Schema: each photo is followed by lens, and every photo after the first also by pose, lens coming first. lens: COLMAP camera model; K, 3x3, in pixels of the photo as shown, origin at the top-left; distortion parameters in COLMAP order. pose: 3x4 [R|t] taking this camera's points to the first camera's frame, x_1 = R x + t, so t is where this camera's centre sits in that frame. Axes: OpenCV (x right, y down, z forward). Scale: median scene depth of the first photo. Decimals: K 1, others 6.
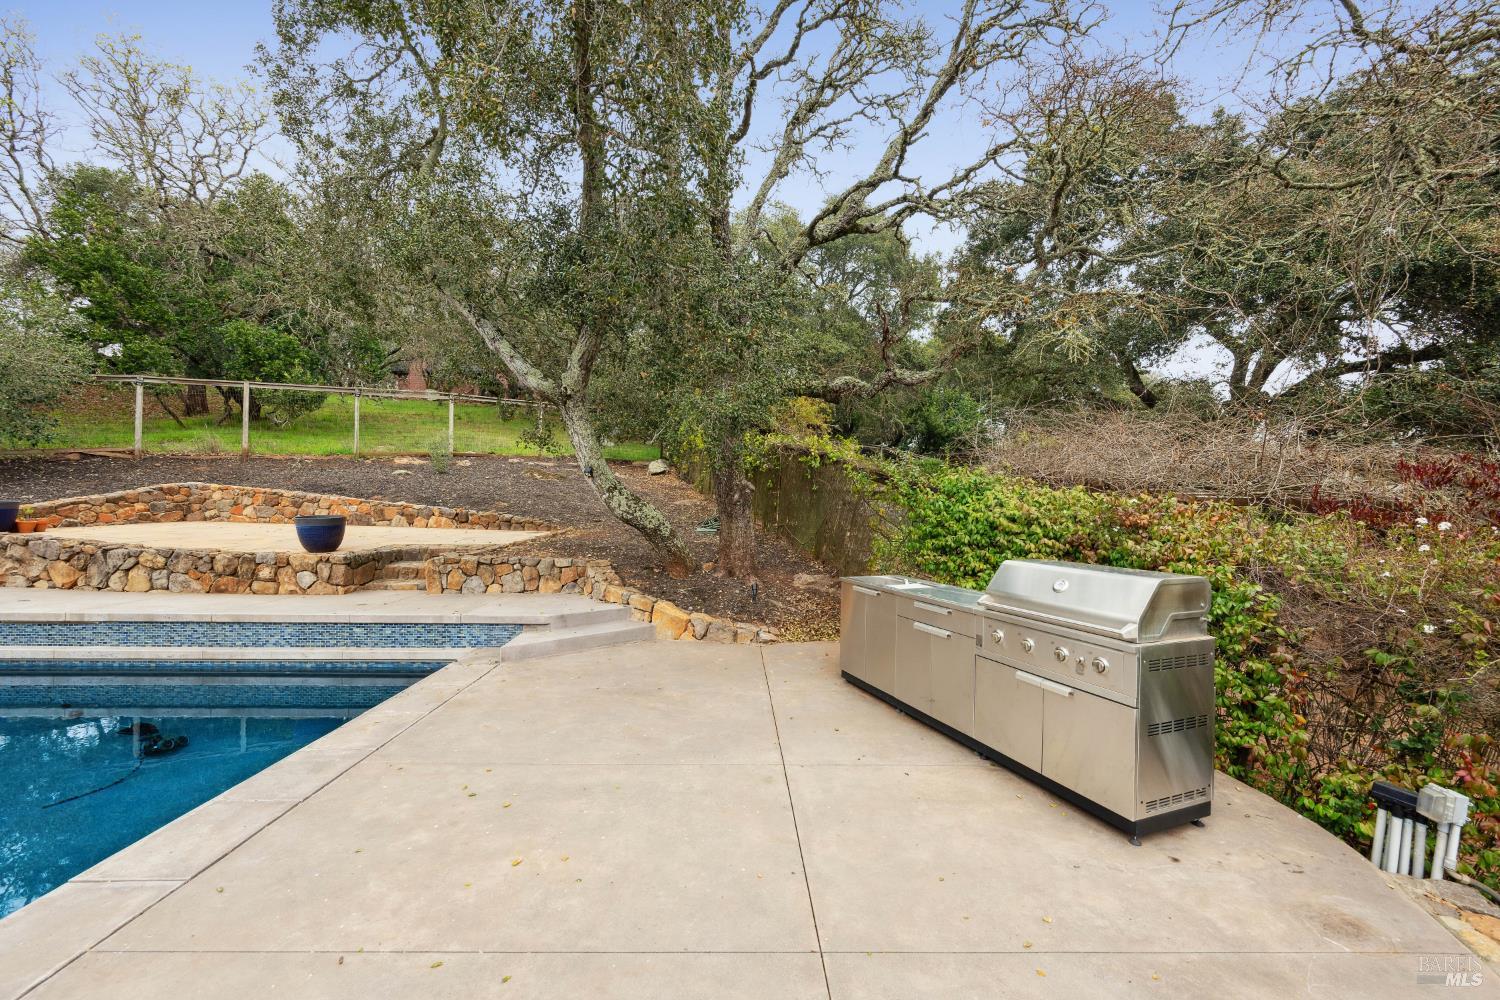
lens RADIAL K [[575.5, 0, 750.0], [0, 575.5, 500.0], [0, 0, 1]] dist [-0.000128, -0.000075]
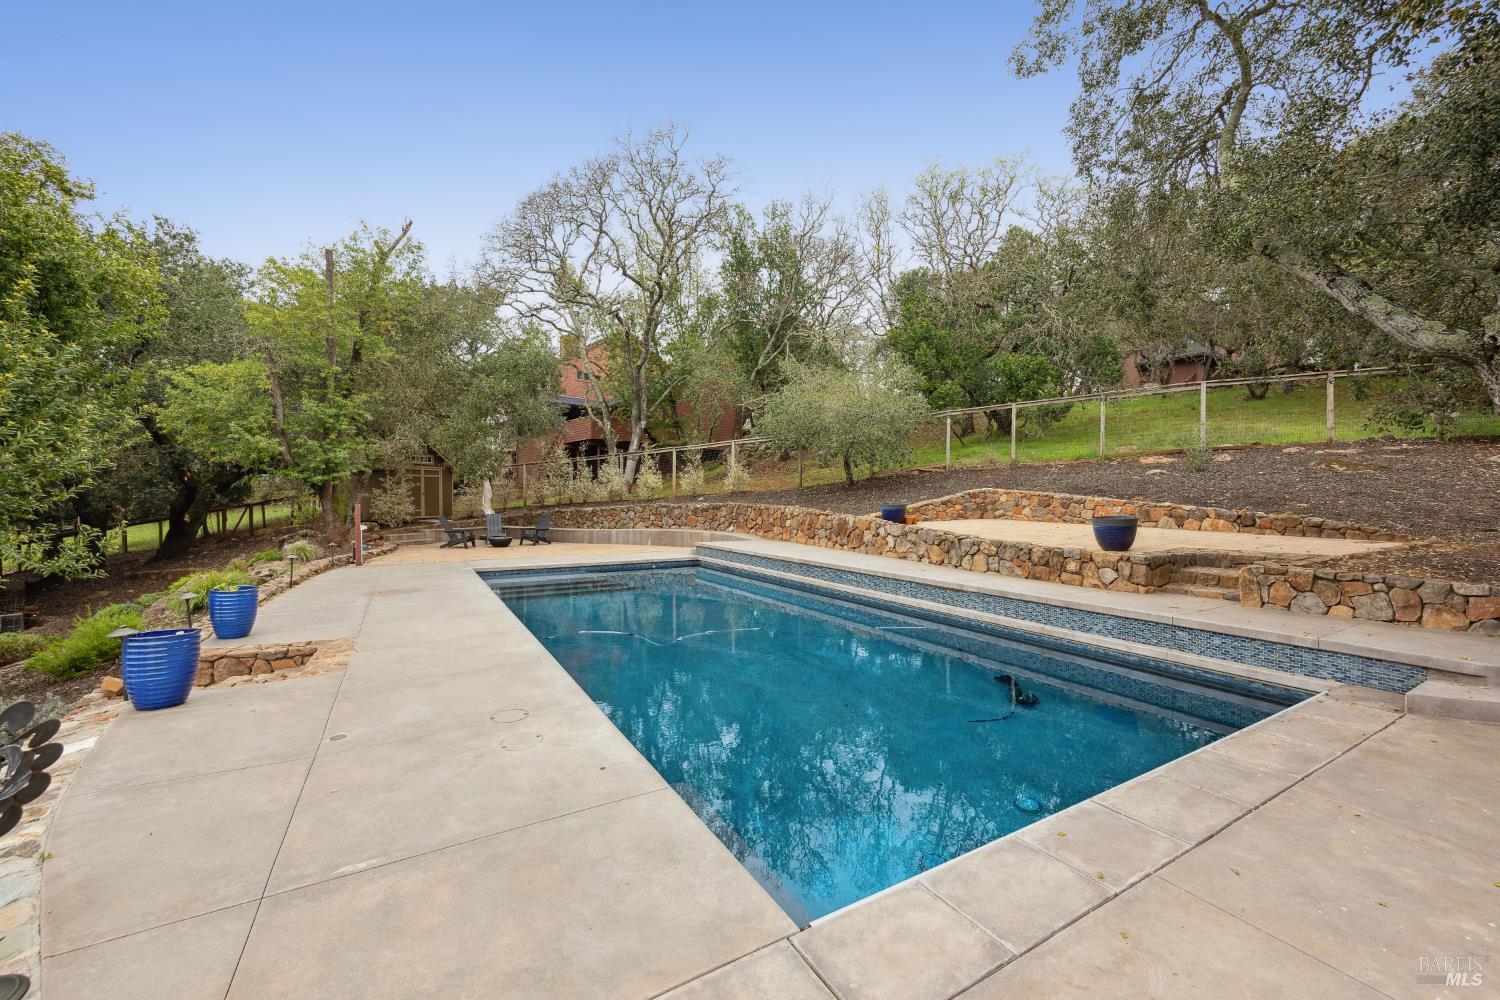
lens RADIAL K [[575.5, 0, 750.0], [0, 575.5, 500.0], [0, 0, 1]] dist [-0.000128, -0.000075]
pose [[0.493138, -0.008823, -0.869907, -0.150258], [0.010021, 0.999940, -0.004461, -0.005187], [0.869894, -0.006518, 0.493196, -0.105338]]
